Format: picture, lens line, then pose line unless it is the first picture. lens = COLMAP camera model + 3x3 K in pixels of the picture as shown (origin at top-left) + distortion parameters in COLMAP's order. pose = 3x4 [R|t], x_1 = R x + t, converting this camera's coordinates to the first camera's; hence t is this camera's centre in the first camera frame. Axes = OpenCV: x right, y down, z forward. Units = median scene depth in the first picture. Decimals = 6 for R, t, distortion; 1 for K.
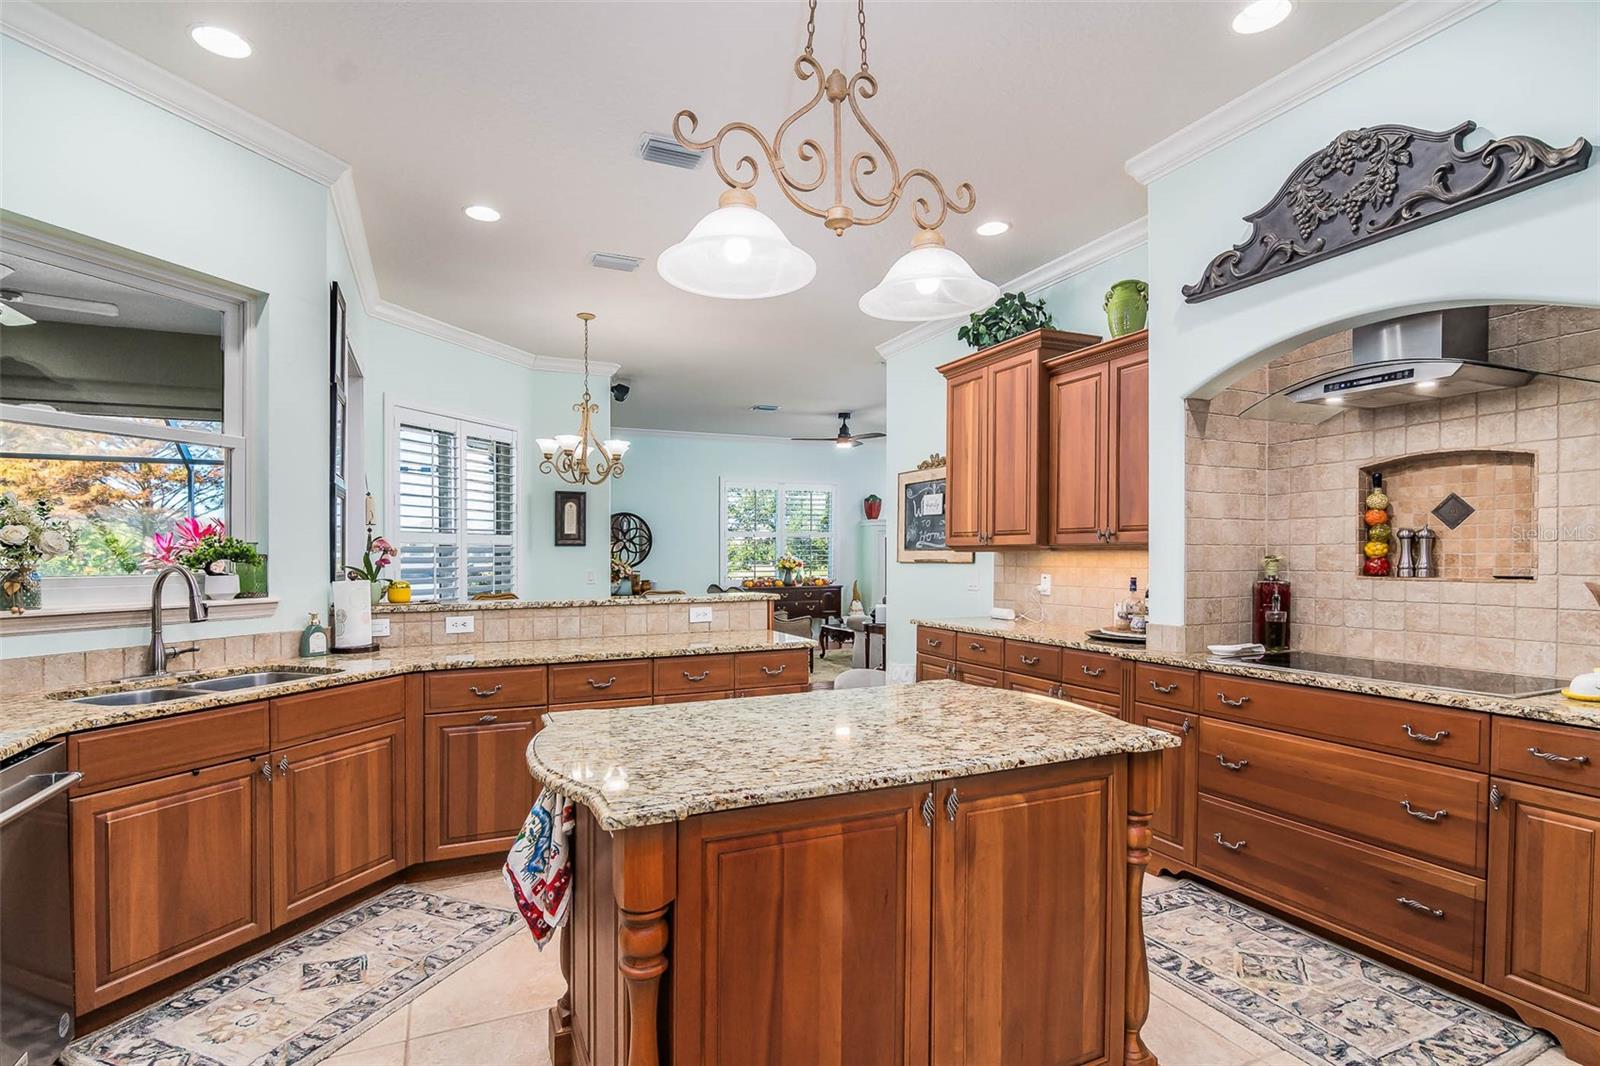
lens RADIAL K [[817.9, 0, 800.0], [0, 817.9, 533.0], [0, 0, 1]] dist [-0.021570, -0.000553]
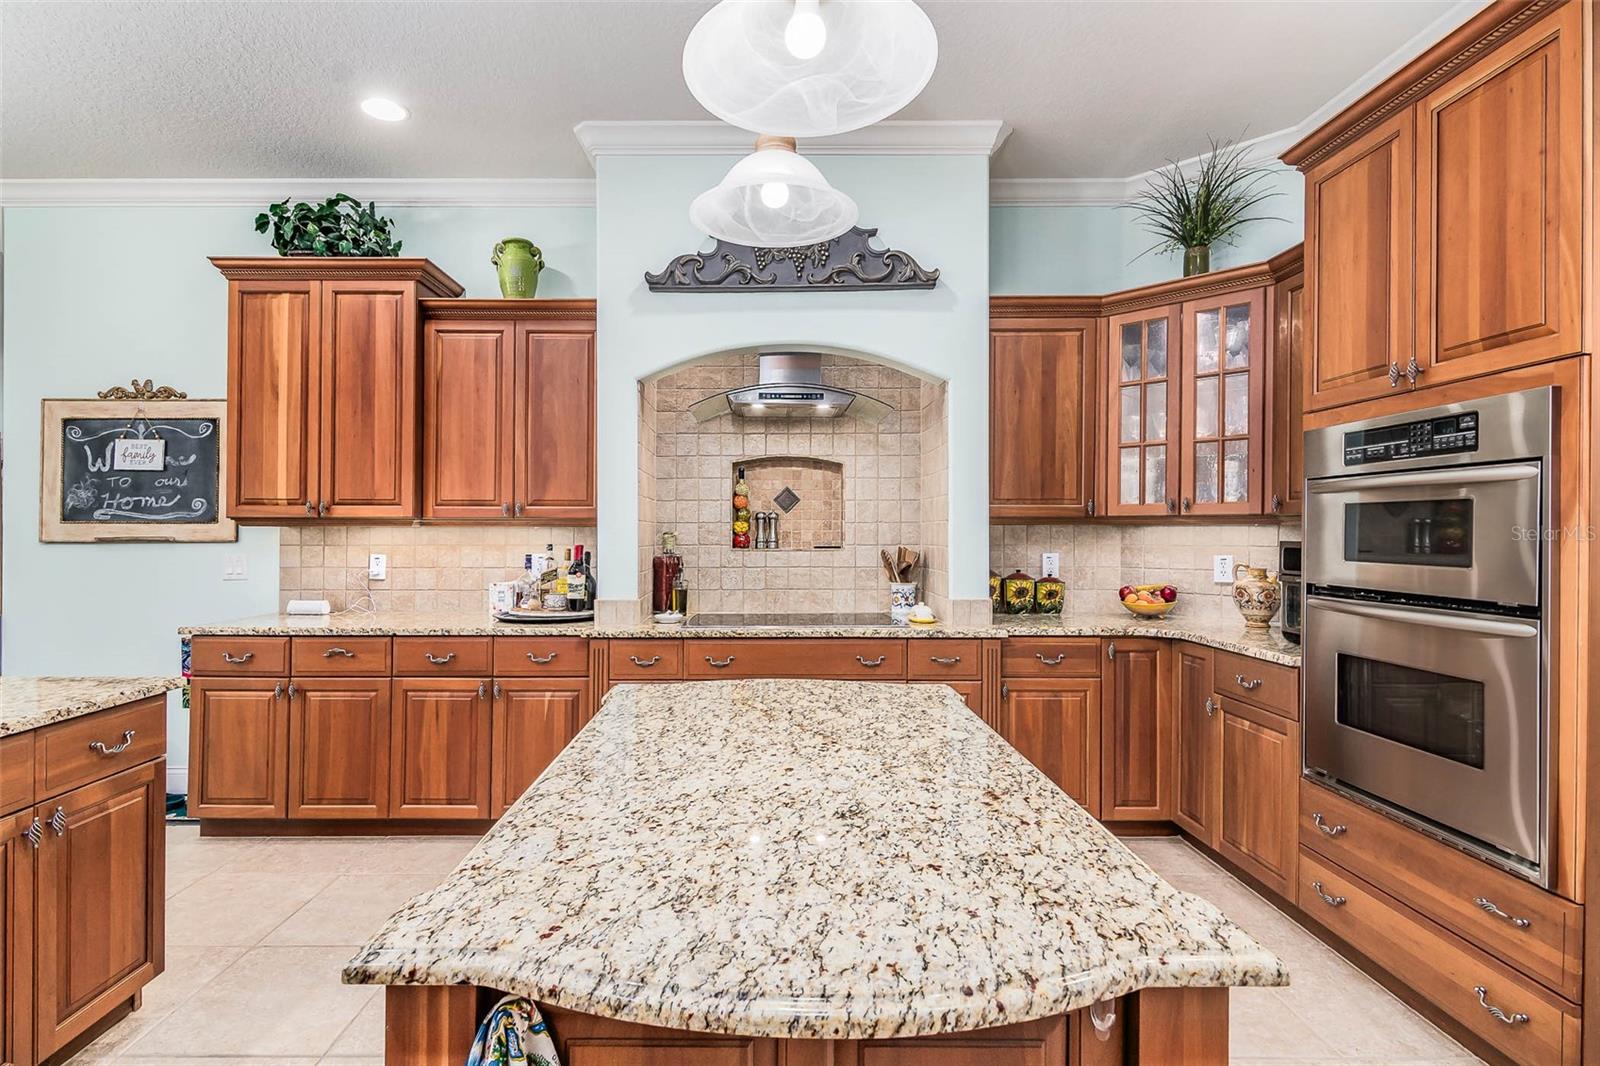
lens RADIAL K [[765.9, 0, 788.0], [0, 765.9, 526.8], [0, 0, 1]] dist [0.001323, -0.000585]
pose [[0.383432, 0.009274, 0.923523, -0.376736], [-0.026520, 0.999648, 0.000972, 0.016491], [-0.923188, -0.024865, 0.383543, 0.472462]]
